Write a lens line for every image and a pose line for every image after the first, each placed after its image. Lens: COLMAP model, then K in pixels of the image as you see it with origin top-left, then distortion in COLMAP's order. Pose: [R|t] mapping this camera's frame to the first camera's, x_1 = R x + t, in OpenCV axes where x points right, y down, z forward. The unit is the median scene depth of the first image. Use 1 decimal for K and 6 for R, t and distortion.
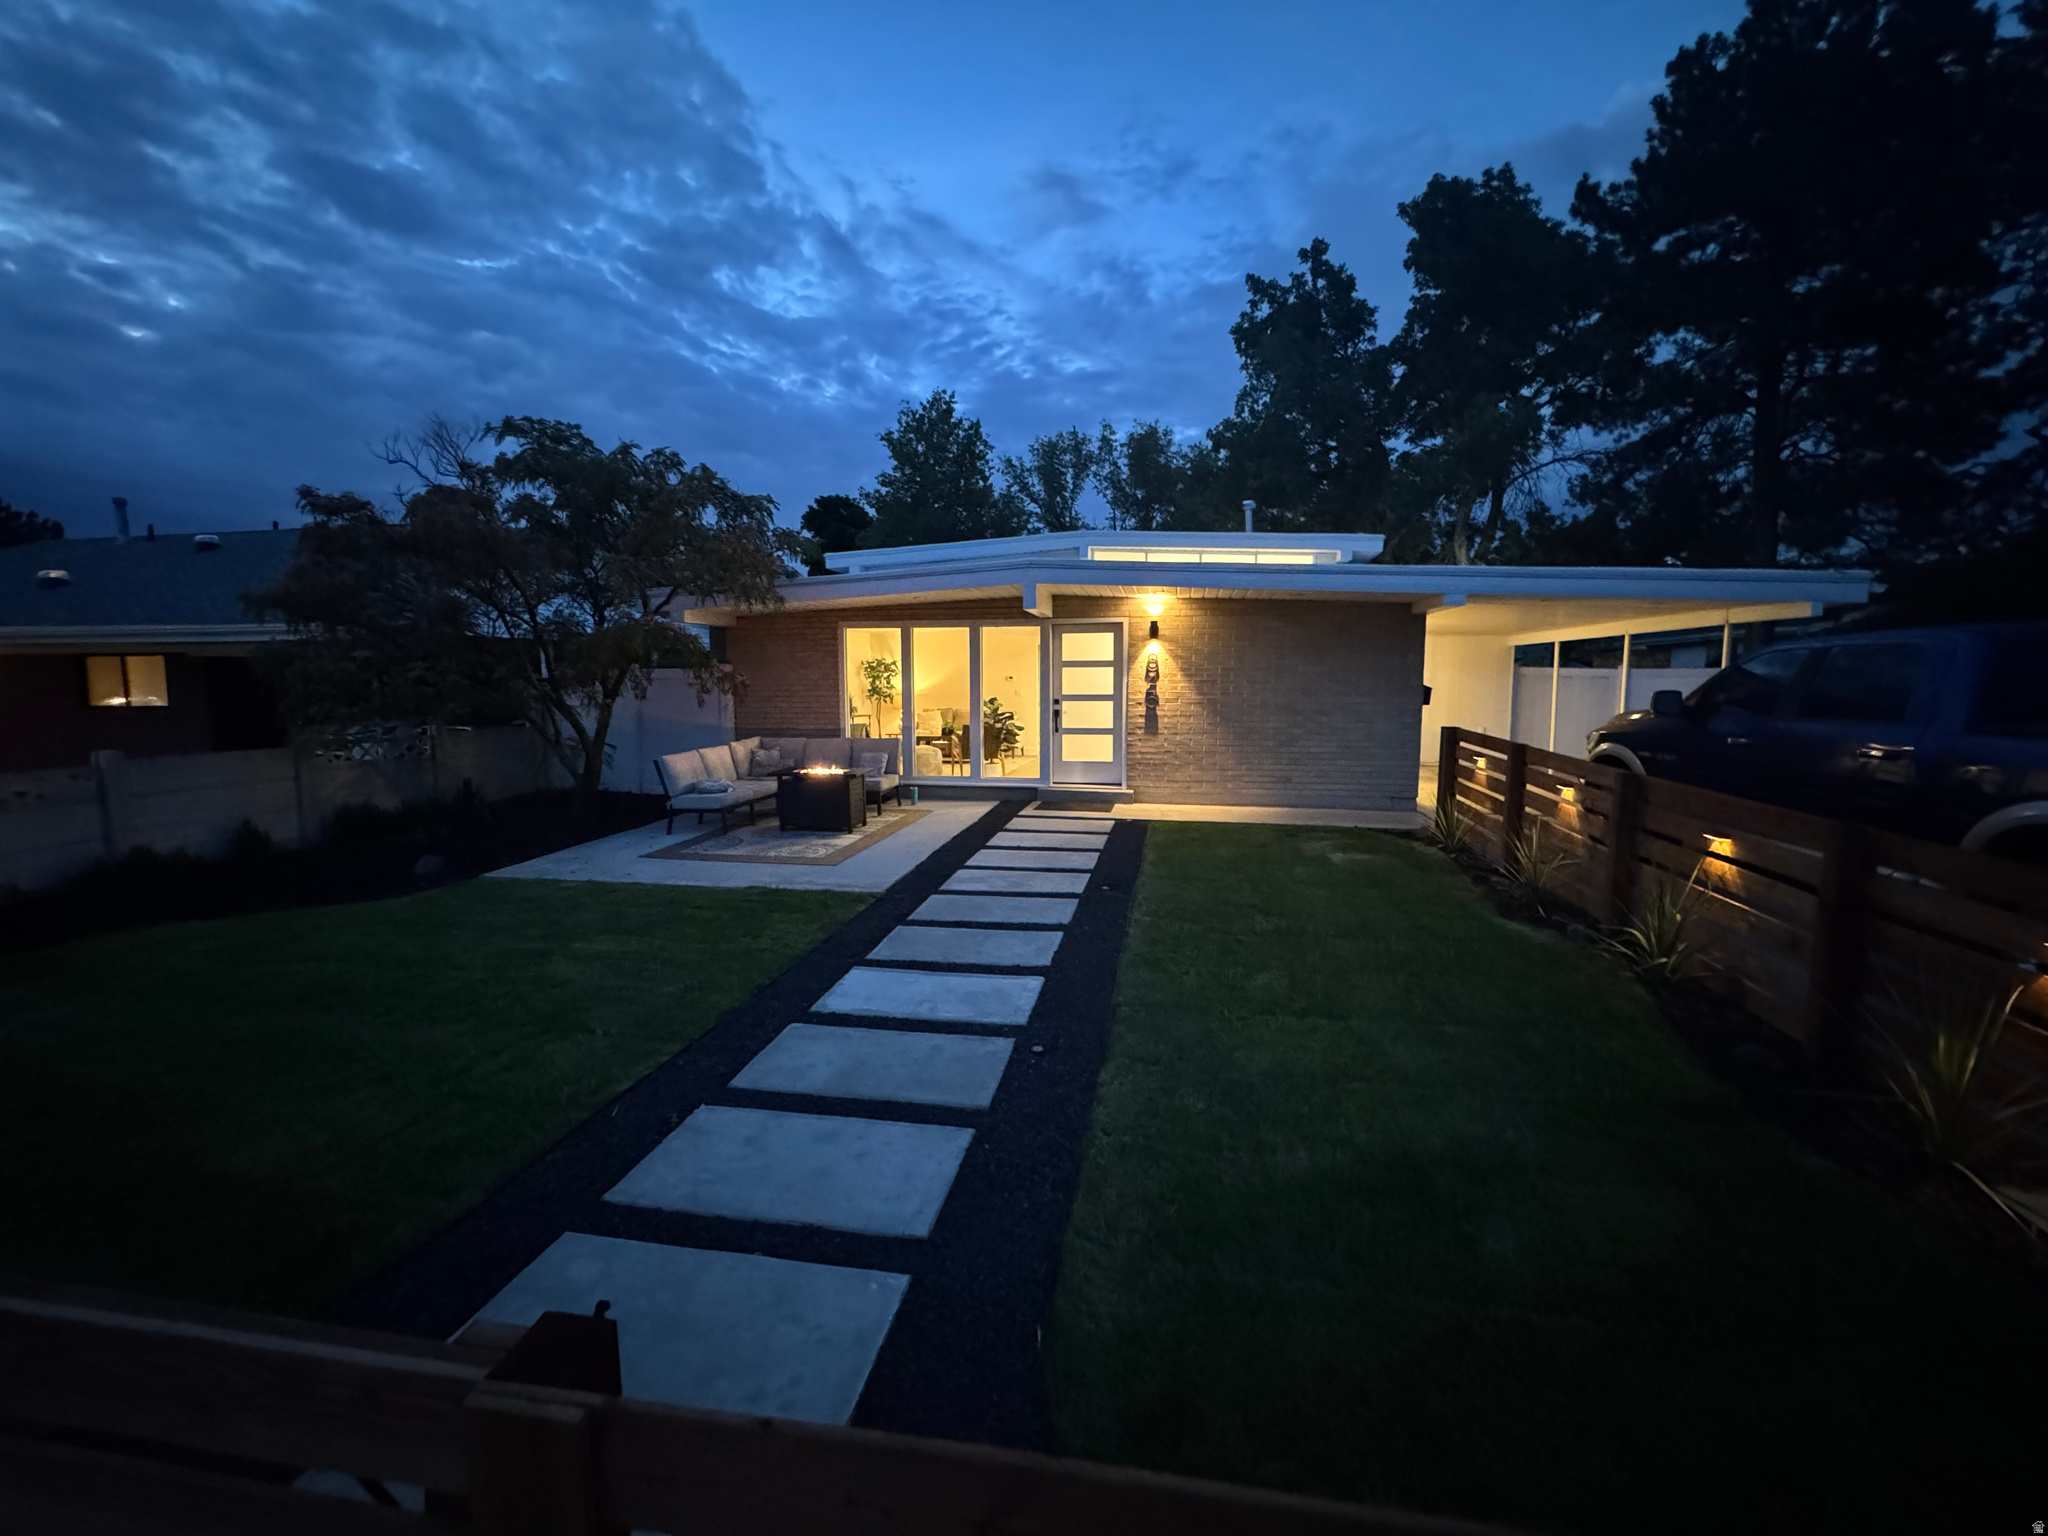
lens RADIAL K [[819.7, 0, 1024.0], [0, 819.7, 768.0], [0, 0, 1]] dist [-0.000731, -0.000188]
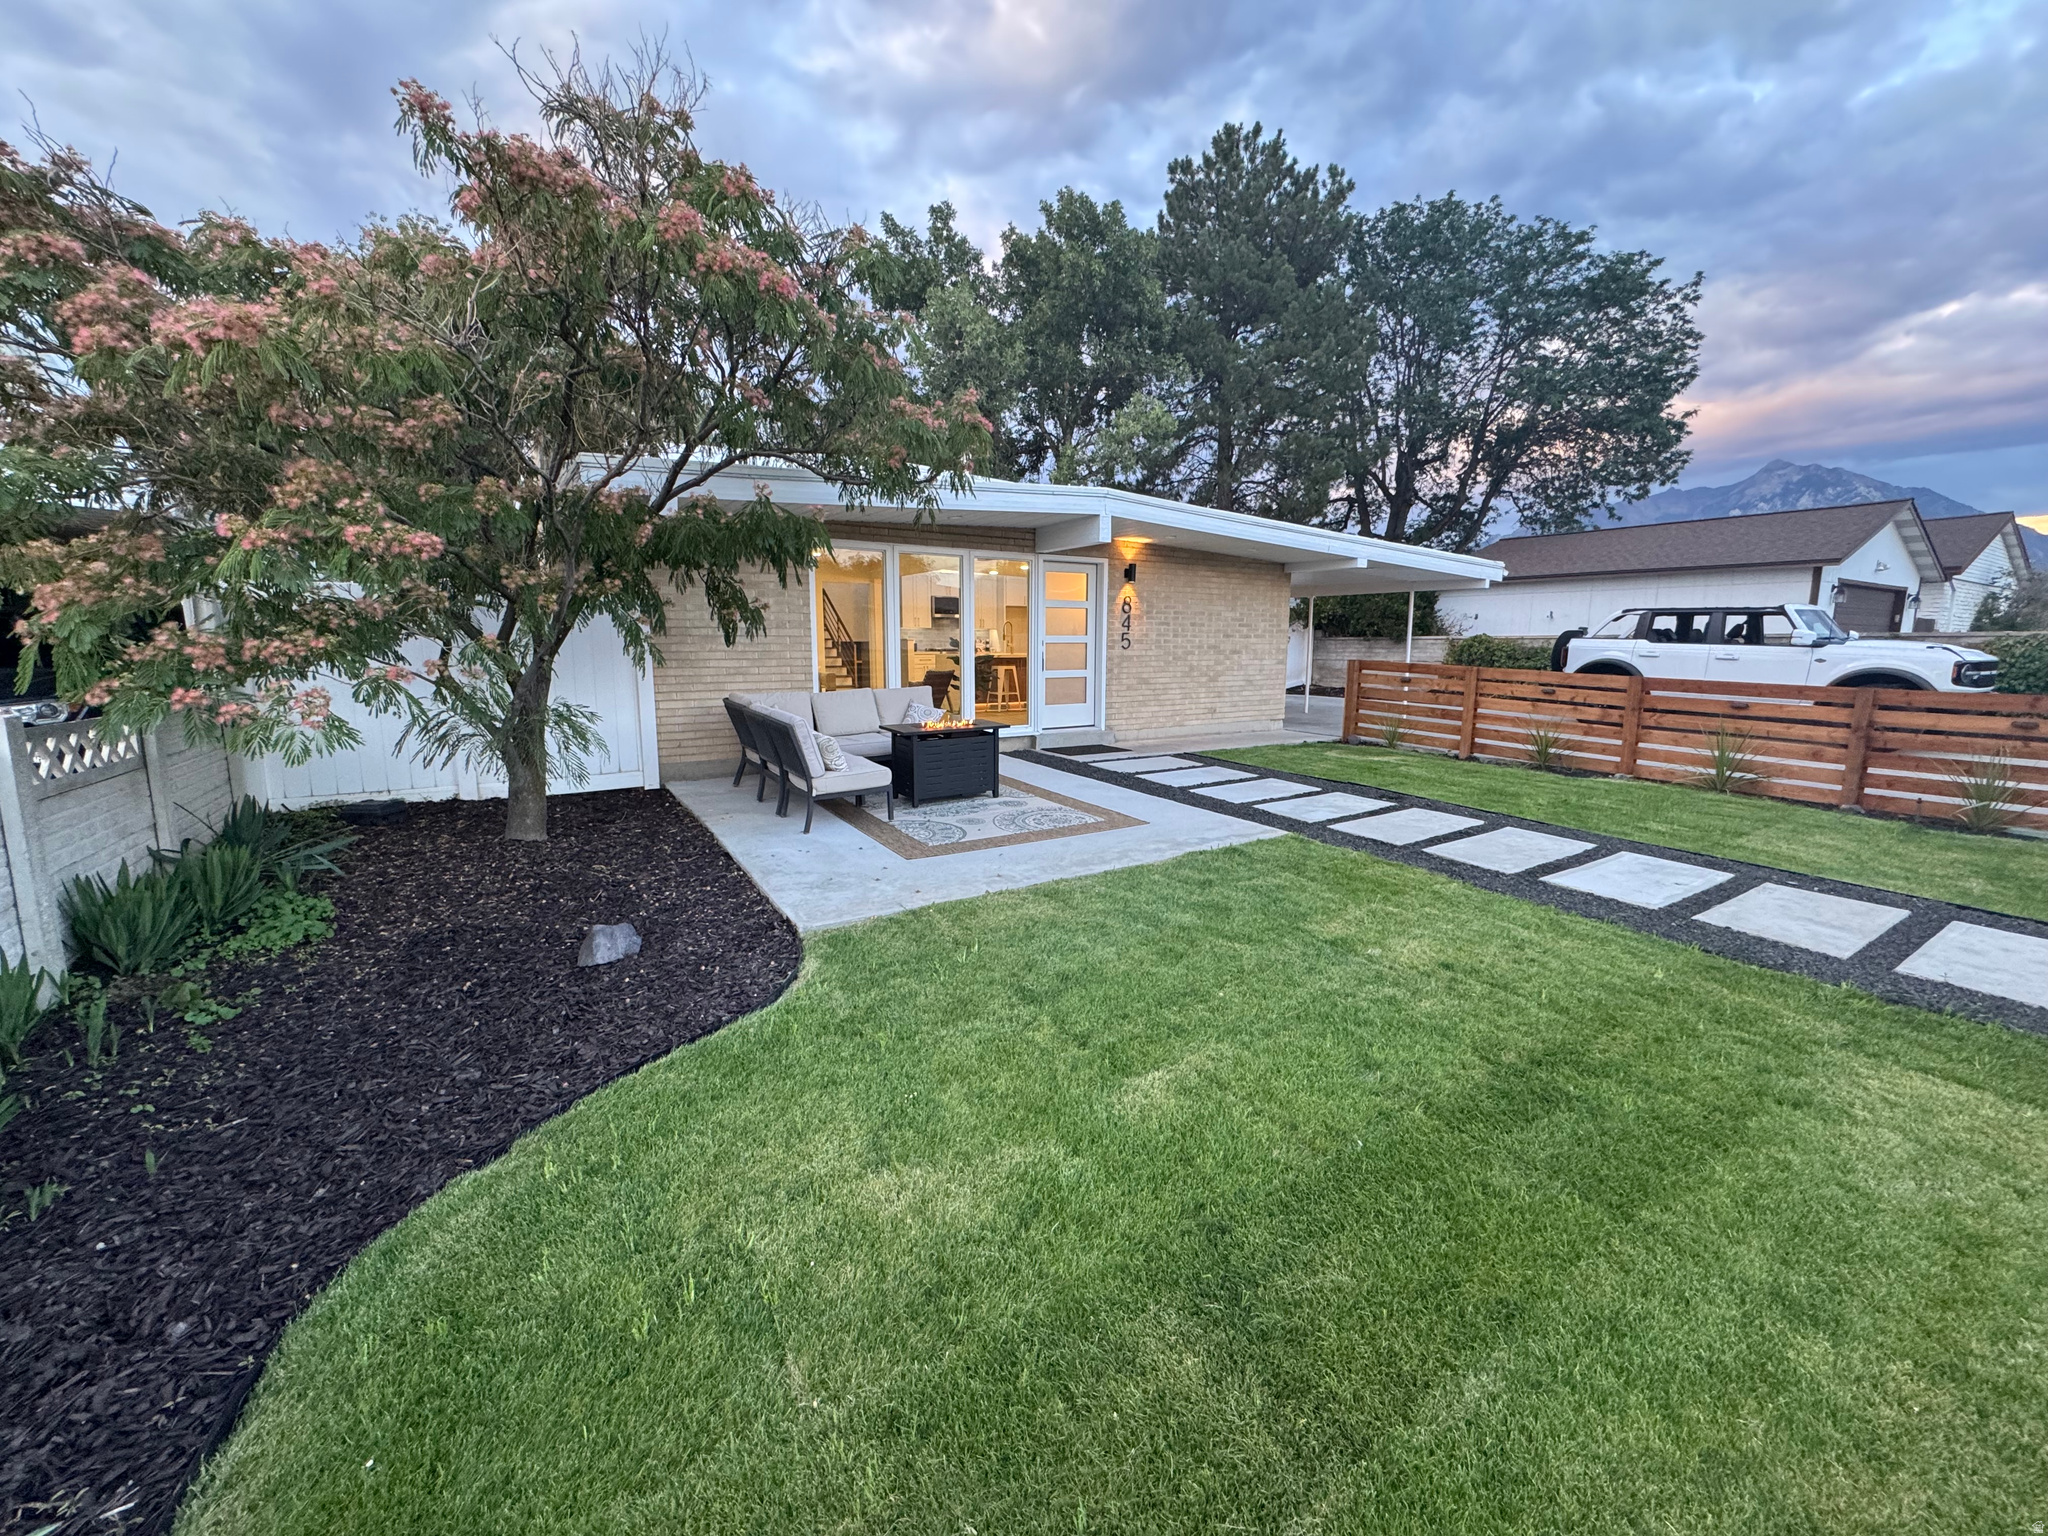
lens RADIAL K [[819.7, 0, 1024.0], [0, 819.7, 768.0], [0, 0, 1]] dist [-0.000731, -0.000188]
pose [[0.723464, -0.100480, 0.683011, -0.649823], [0.069251, 0.994924, 0.073014, -0.007887], [-0.686880, -0.005524, 0.726749, 0.330776]]
